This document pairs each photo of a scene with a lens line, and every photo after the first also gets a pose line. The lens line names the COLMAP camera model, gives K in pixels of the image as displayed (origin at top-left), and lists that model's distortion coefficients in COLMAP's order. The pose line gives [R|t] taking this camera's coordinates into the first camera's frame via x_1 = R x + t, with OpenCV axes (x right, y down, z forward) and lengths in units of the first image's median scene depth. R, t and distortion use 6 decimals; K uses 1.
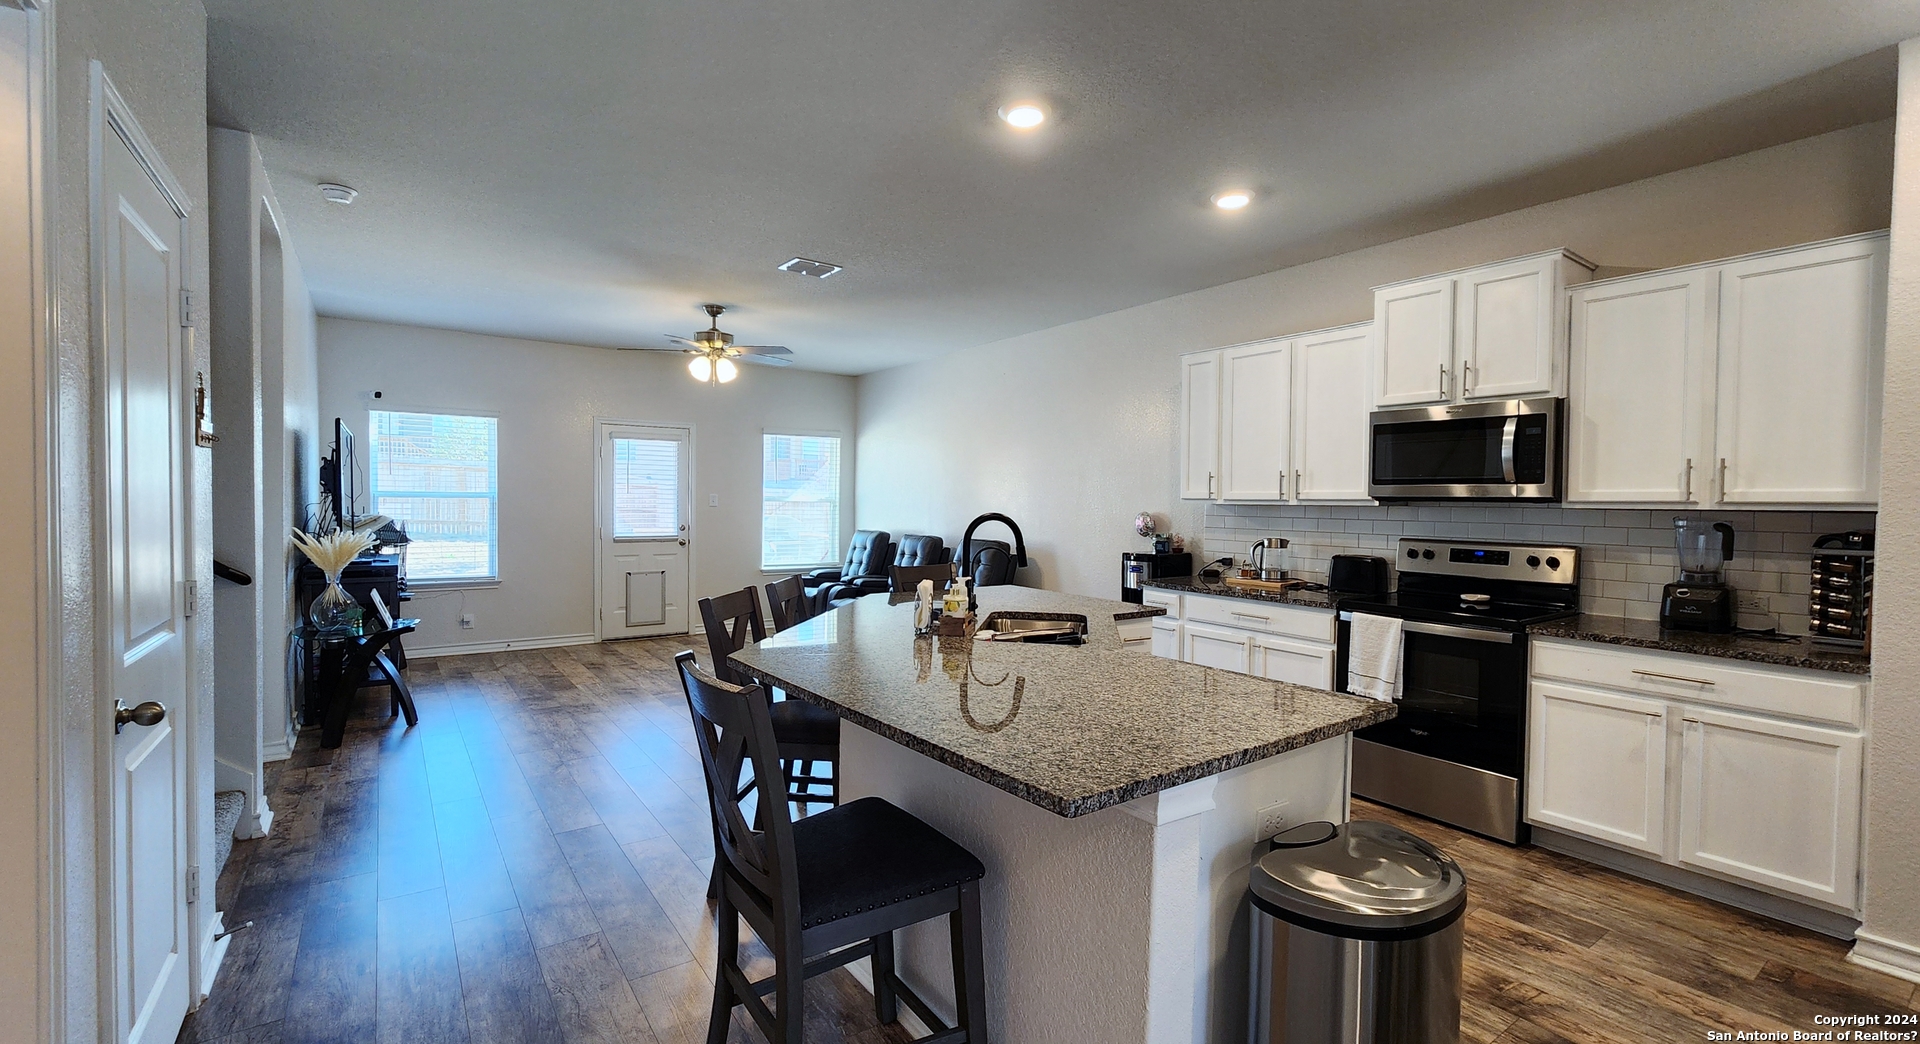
lens RADIAL K [[808.0, 0, 949.2], [0, 808.0, 519.8], [0, 0, 1]] dist [0.004188, -0.000620]
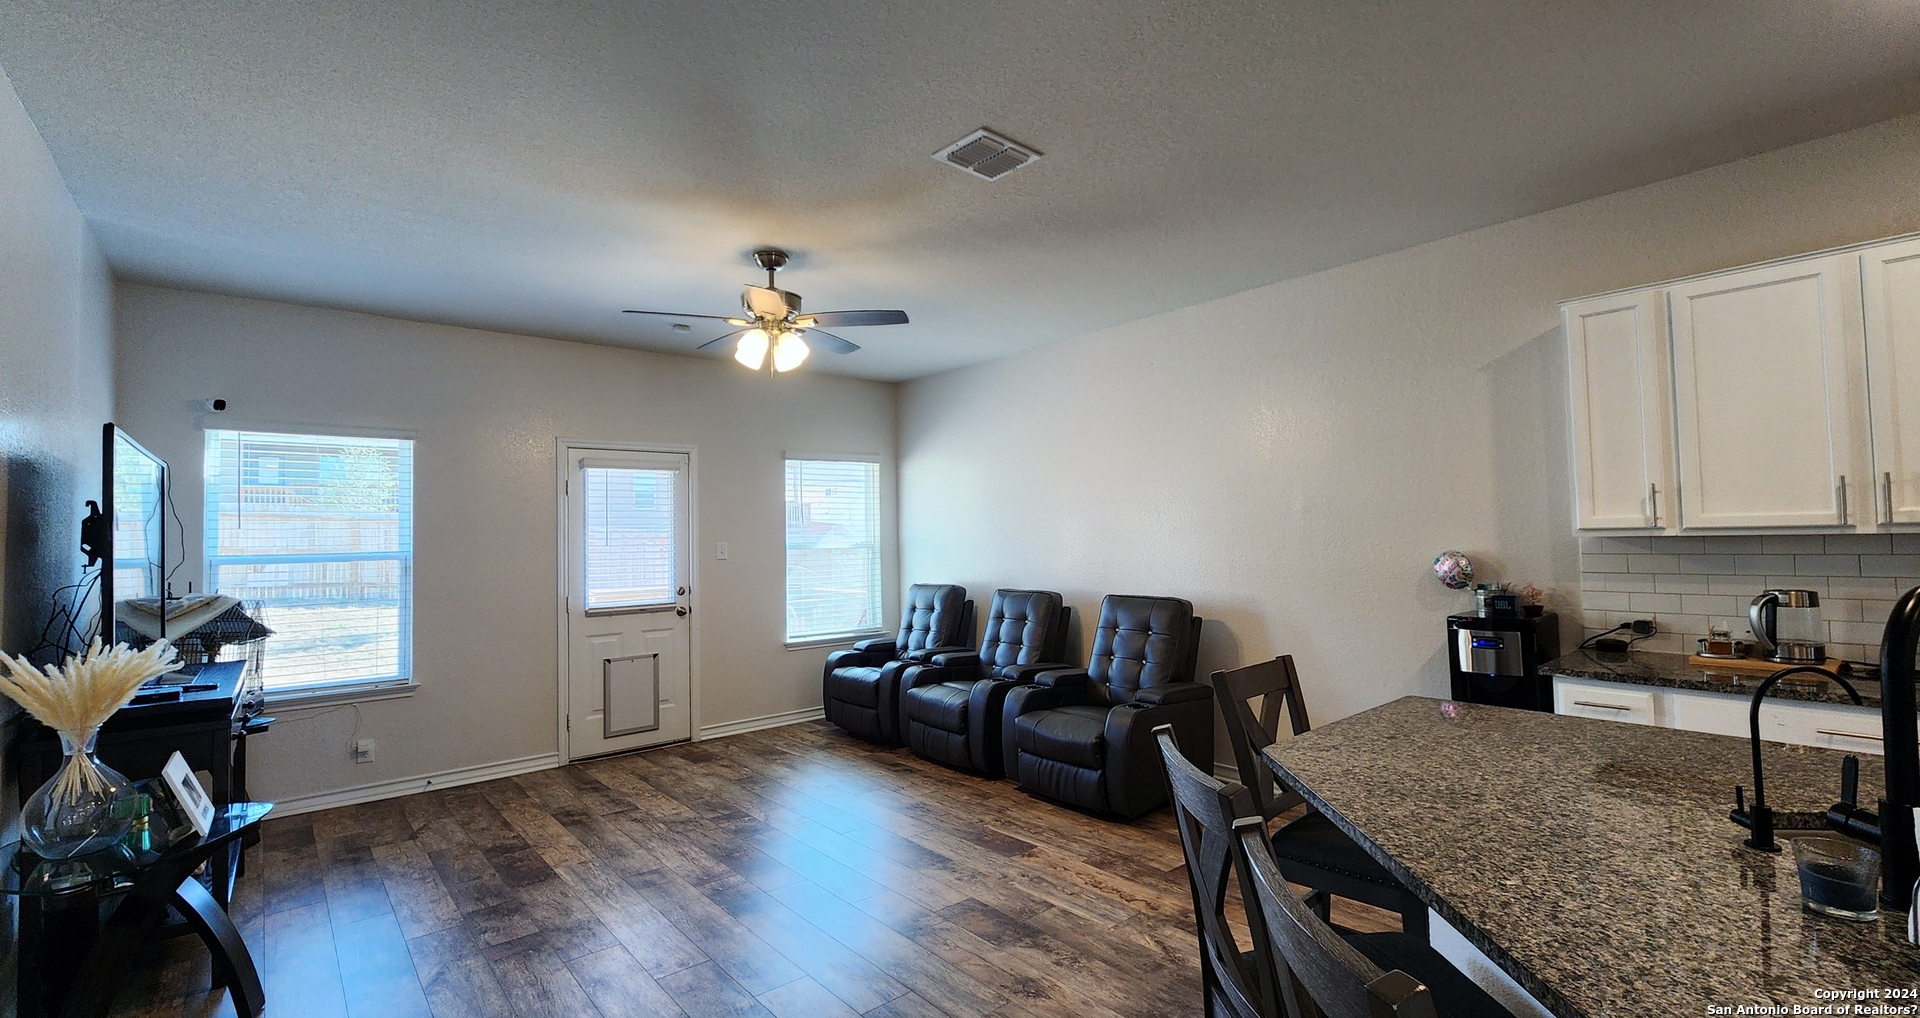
lens RADIAL K [[819.6, 0, 949.5], [0, 819.6, 506.3], [0, 0, 1]] dist [-0.001892, 0.002121]
pose [[0.995814, -0.027663, 0.087111, -0.224708], [0.033024, 0.997609, -0.060712, -0.018933], [-0.085223, 0.063335, 0.994347, 0.368649]]
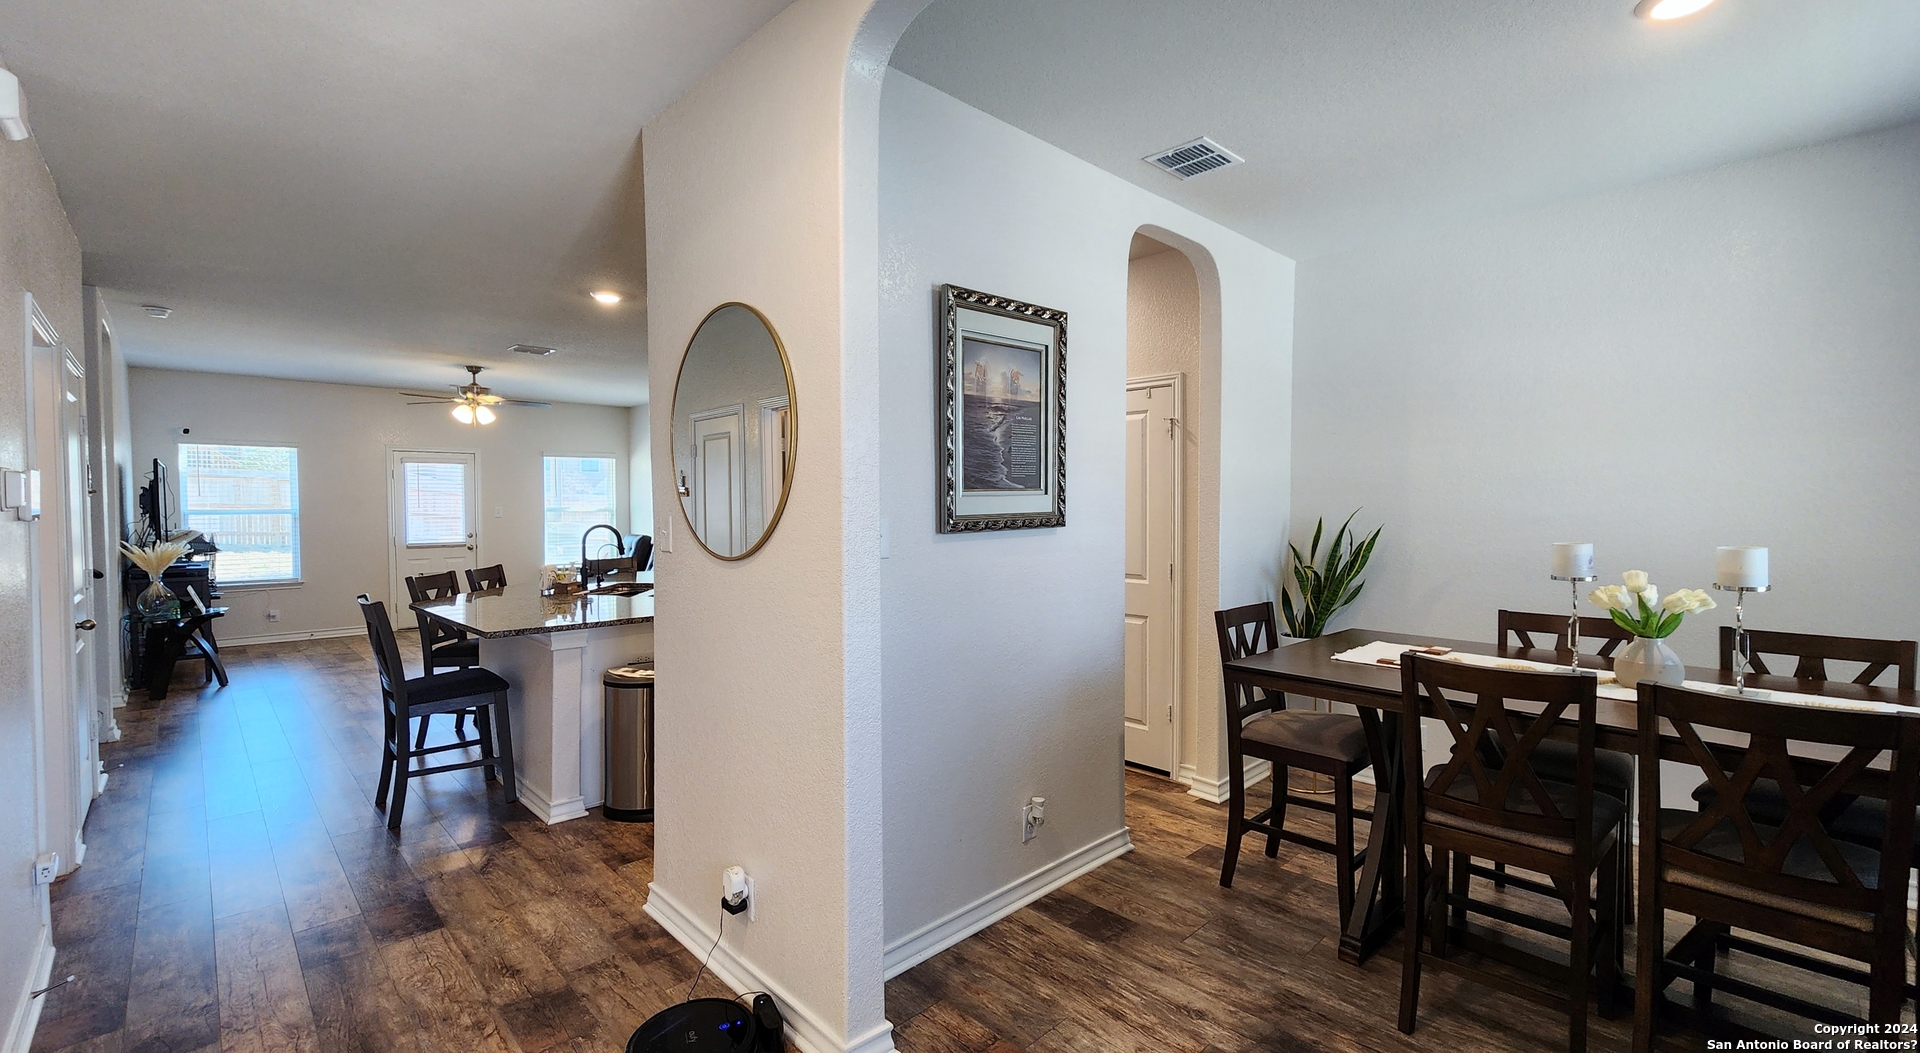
lens RADIAL K [[803.0, 0, 944.9], [0, 803.0, 527.1], [0, 0, 1]] dist [-0.000760, 0.001107]
pose [[0.989004, -0.017154, 0.146888, 0.286368], [0.015930, 0.999828, 0.009508, -0.003524], [-0.147026, -0.007064, 0.989107, -0.428261]]
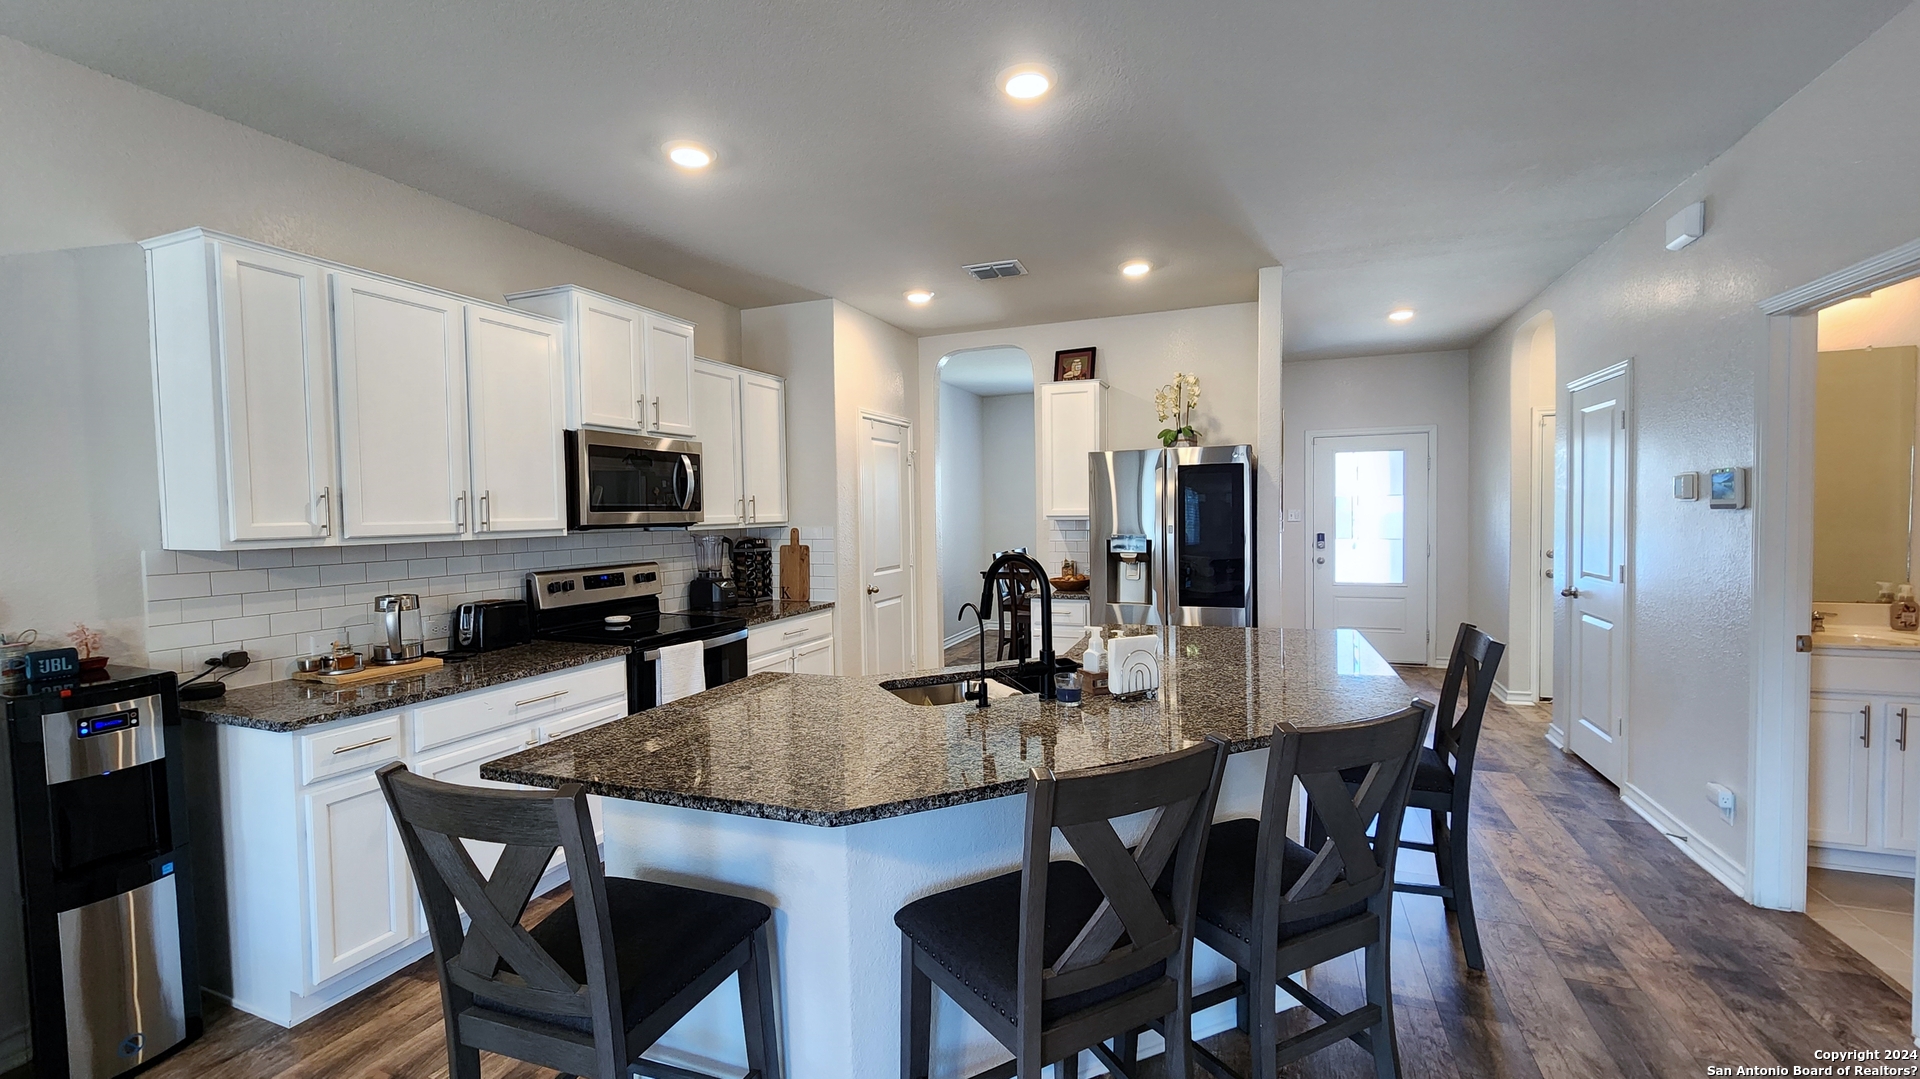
lens RADIAL K [[803.0, 0, 955.2], [0, 803.0, 537.6], [0, 0, 1]] dist [-0.000760, 0.001107]
pose [[-0.553654, -0.032439, 0.832115, -0.306778], [0.028334, 0.997929, 0.057756, -0.038846], [-0.832265, 0.055554, -0.551588, 0.815227]]
